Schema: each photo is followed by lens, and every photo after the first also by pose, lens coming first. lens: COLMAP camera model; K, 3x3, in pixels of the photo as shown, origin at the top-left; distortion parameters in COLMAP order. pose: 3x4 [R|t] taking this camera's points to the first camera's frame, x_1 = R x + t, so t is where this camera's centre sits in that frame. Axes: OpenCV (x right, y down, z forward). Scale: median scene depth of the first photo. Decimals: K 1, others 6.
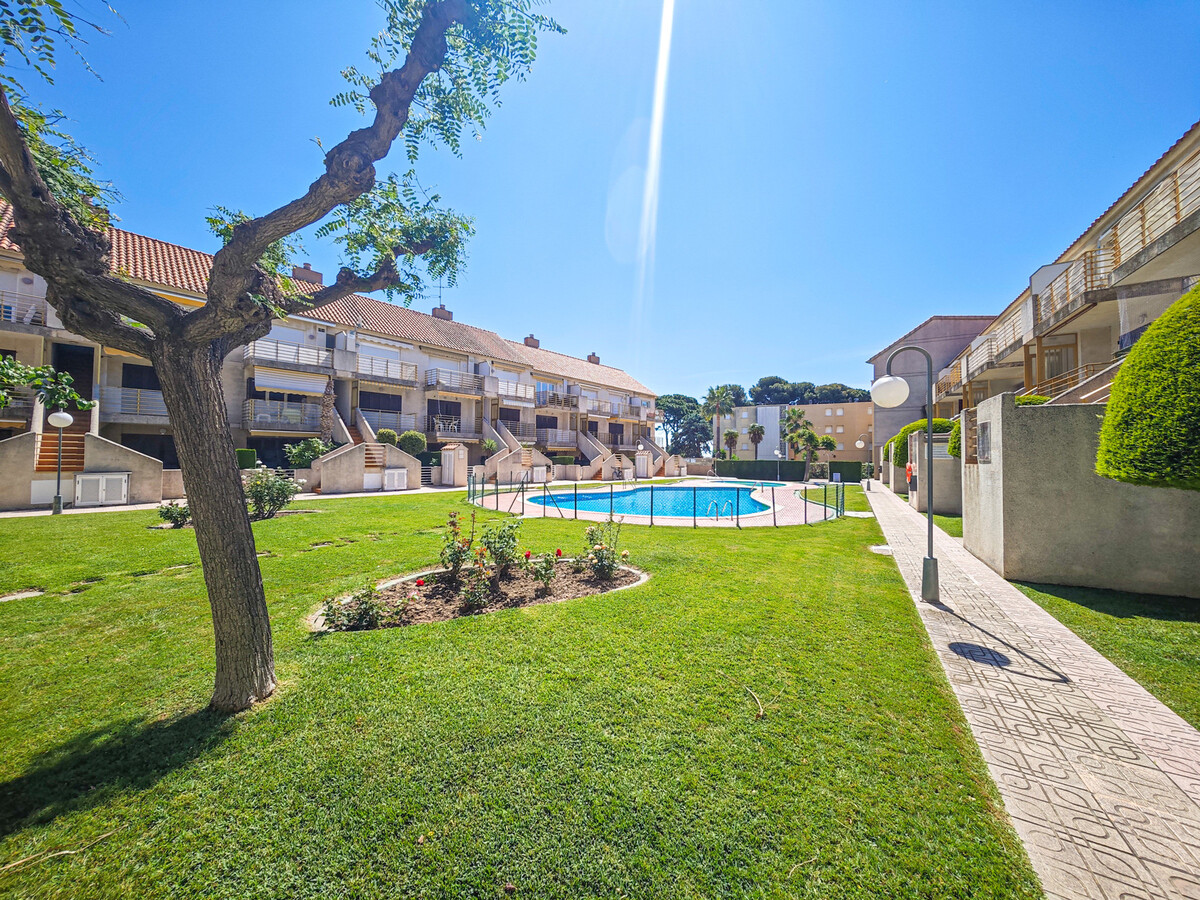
lens RADIAL K [[421.6, 0, 600.0], [0, 421.6, 450.0], [0, 0, 1]] dist [-0.005219, -0.000068]
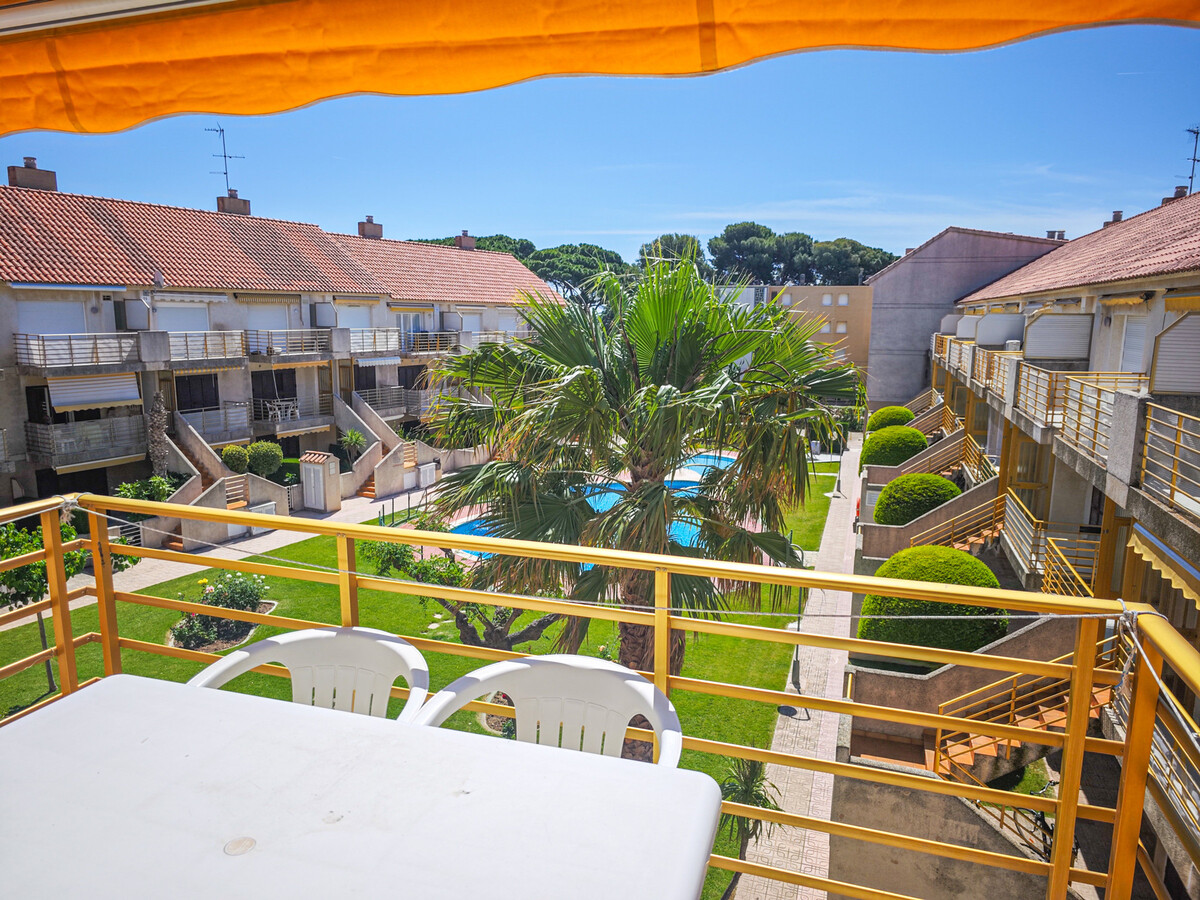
lens RADIAL K [[815.6, 0, 596.6], [0, 815.6, 450.1], [0, 0, 1]] dist [0.006833, -0.001359]
pose [[0.978244, -0.033834, 0.204679, -0.124569], [-0.004481, 0.982935, 0.183898, -0.210896], [-0.207408, -0.180814, 0.961399, -0.339200]]
